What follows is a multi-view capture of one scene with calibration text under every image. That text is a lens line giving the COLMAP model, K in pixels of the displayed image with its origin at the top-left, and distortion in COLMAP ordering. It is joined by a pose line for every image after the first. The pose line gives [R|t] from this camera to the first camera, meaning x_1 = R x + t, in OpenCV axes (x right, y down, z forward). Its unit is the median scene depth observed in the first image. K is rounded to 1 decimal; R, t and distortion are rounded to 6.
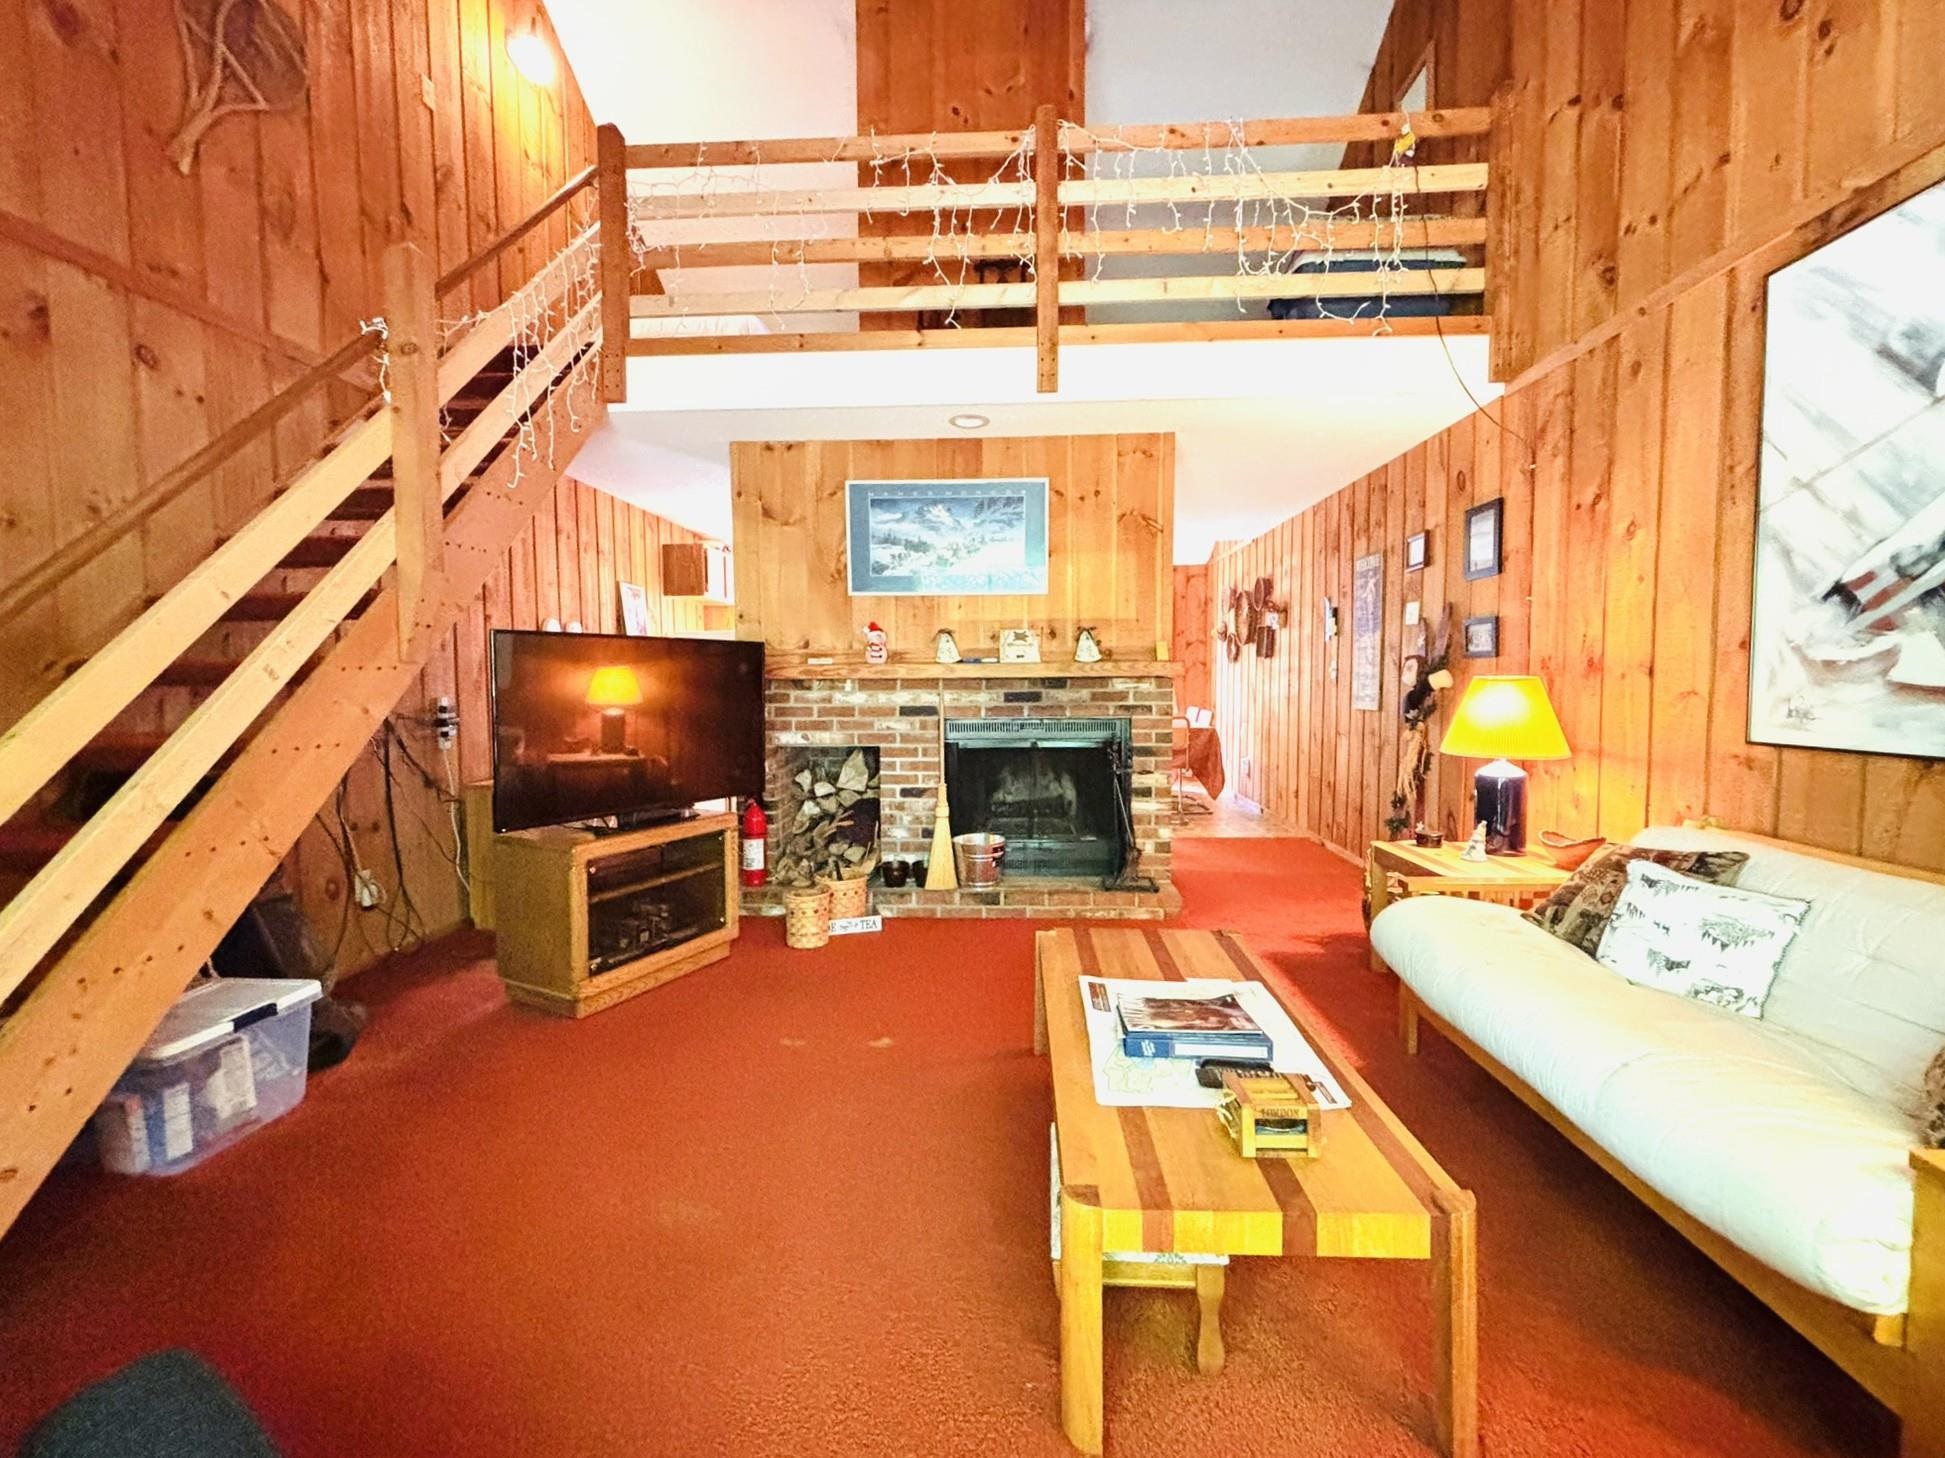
lens RADIAL K [[809.7, 0, 981.7], [0, 809.7, 721.2], [0, 0, 1]] dist [0.006085, -0.003244]
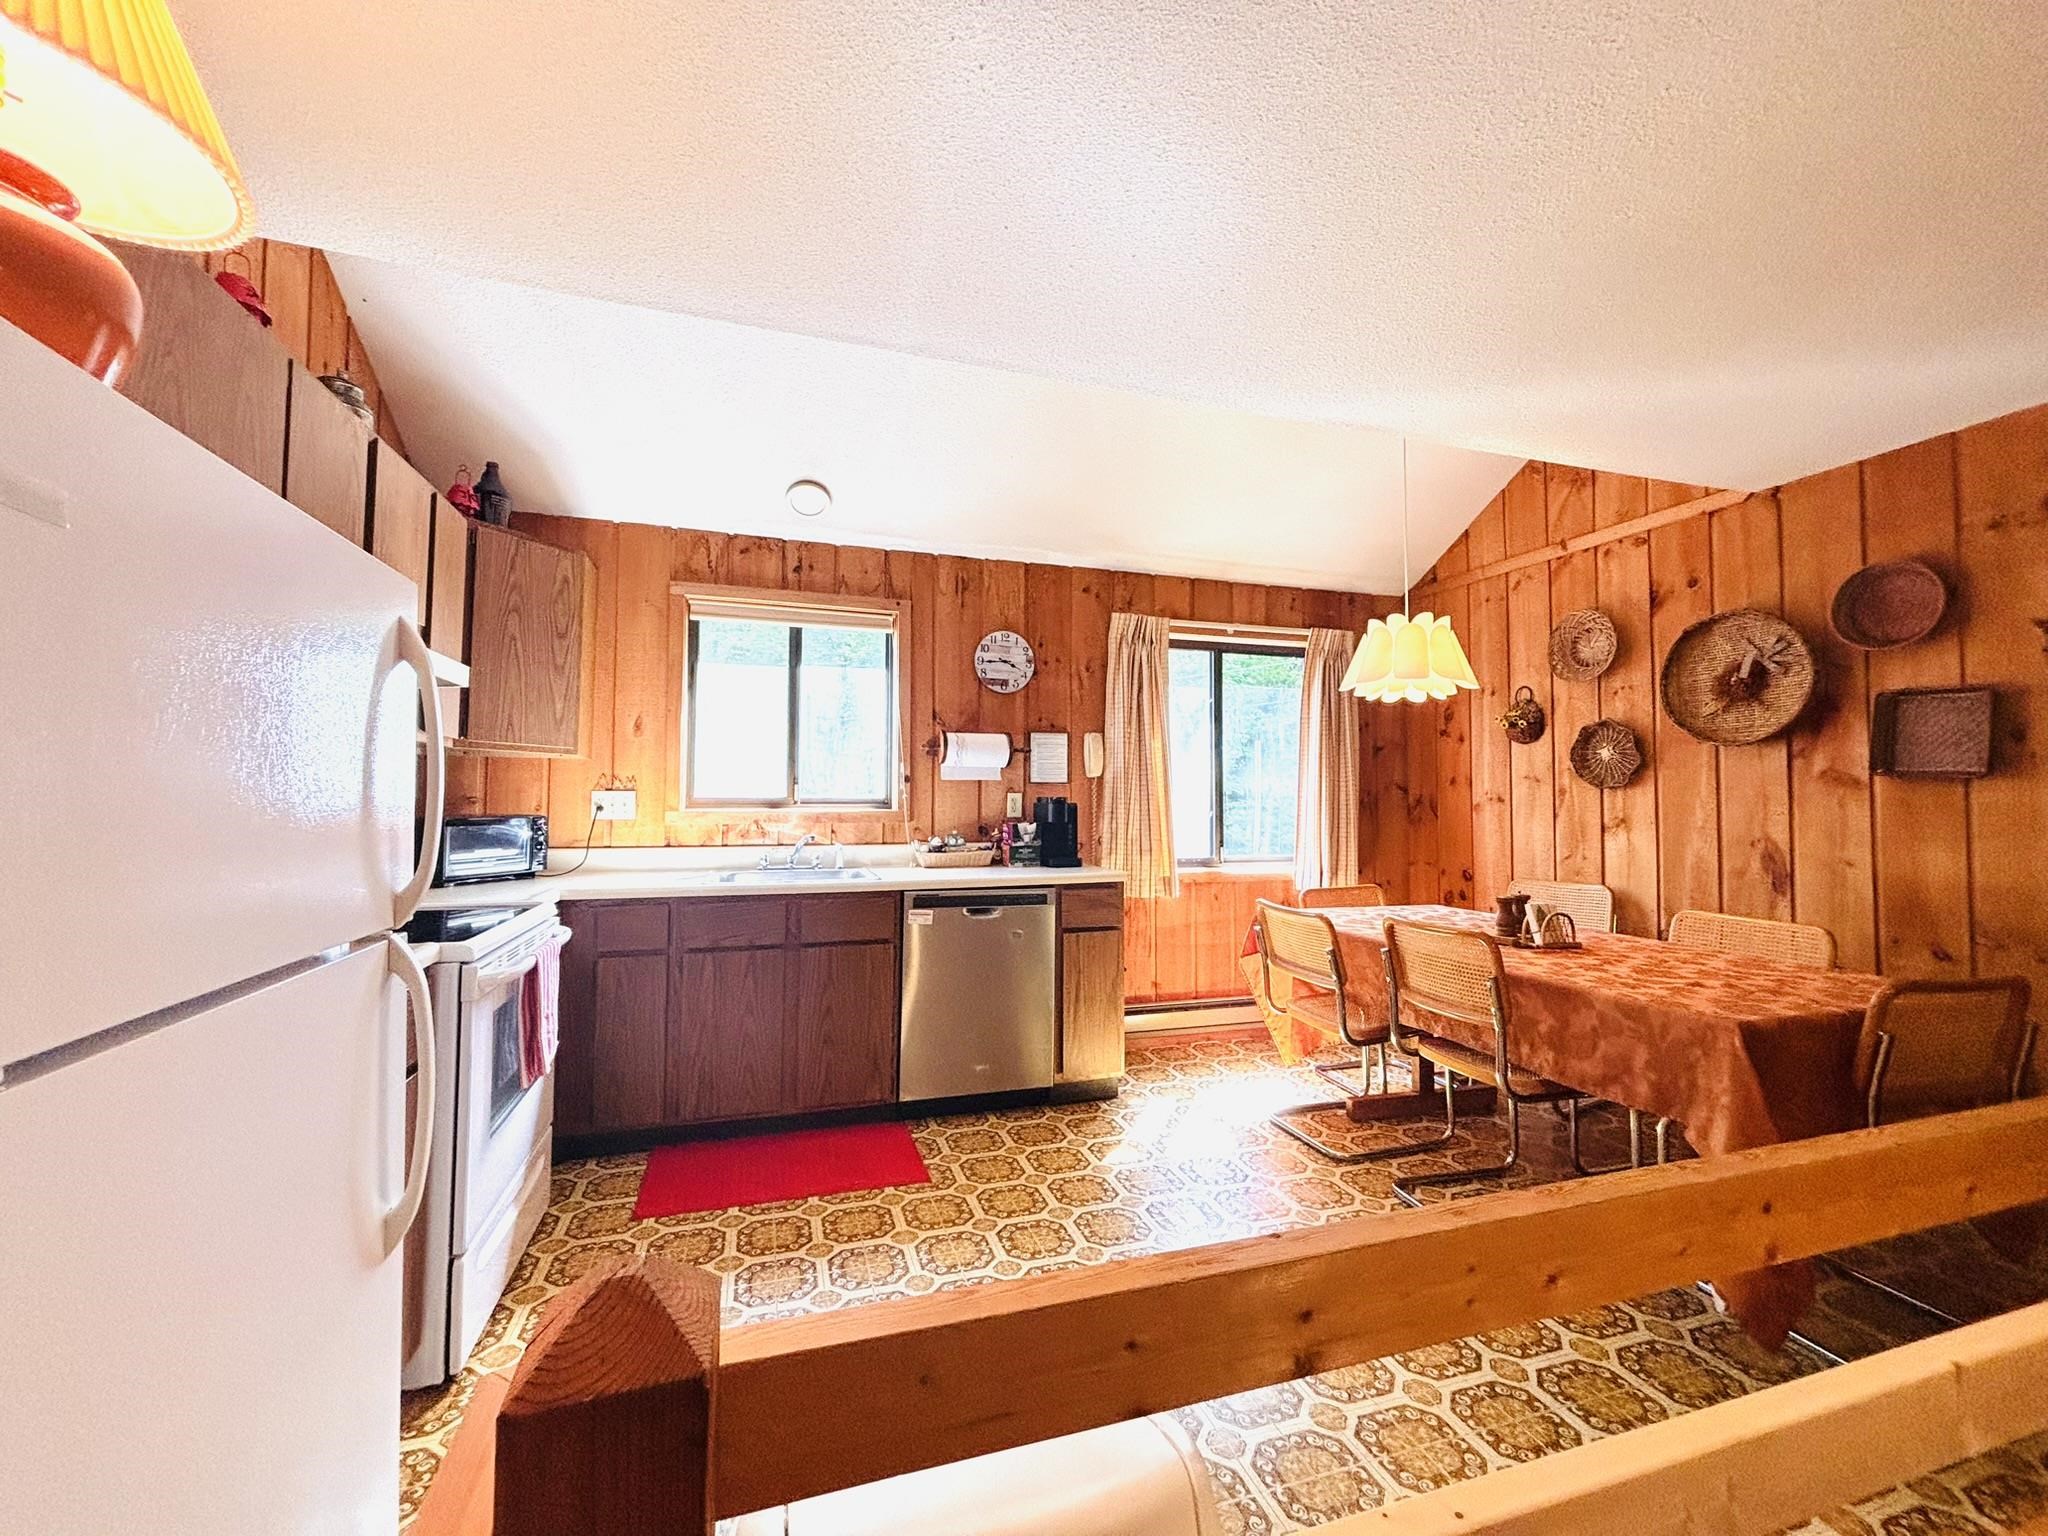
lens RADIAL K [[818.2, 0, 1024.1], [0, 818.2, 770.6], [0, 0, 1]] dist [0.001191, -0.001247]
pose [[0.941040, 0.022550, 0.337542, -0.275635], [0.007013, 0.996261, -0.086108, -0.087337], [-0.338222, 0.083398, 0.937364, 1.336451]]
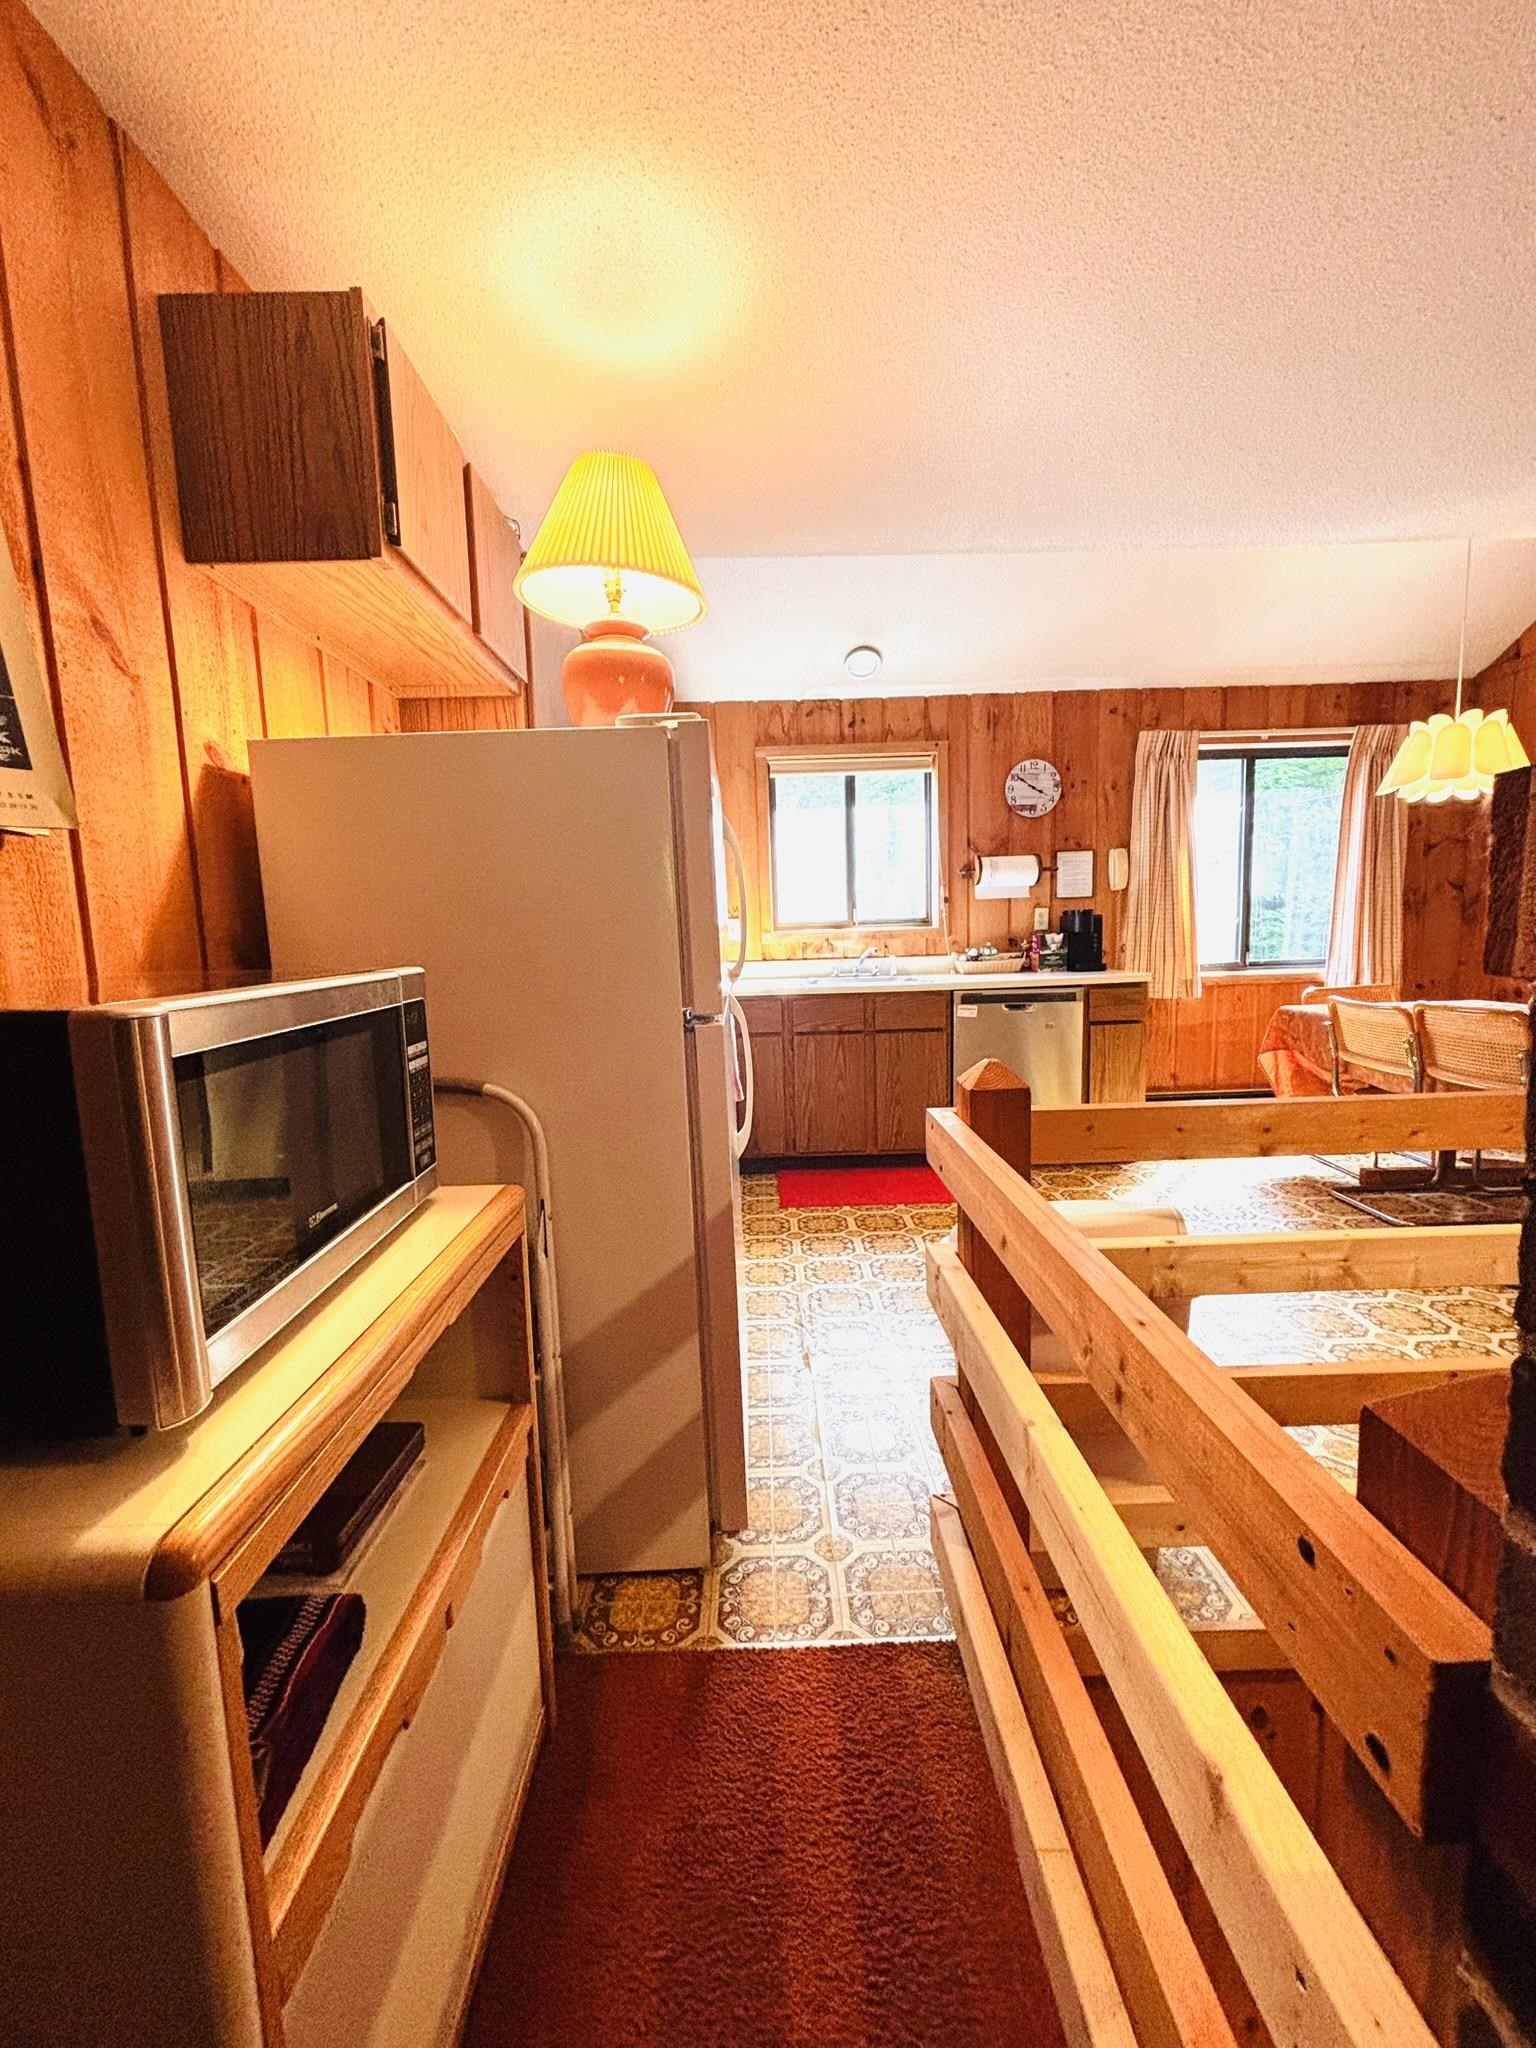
lens RADIAL K [[818.2, 0, 770.5], [0, 818.2, 1029.3], [0, 0, 1]] dist [0.001191, -0.001247]
pose [[0.998418, -0.031899, 0.046302, -0.380999], [0.028733, 0.997306, 0.067498, -0.065459], [-0.048330, -0.066061, 0.996644, 1.158731]]
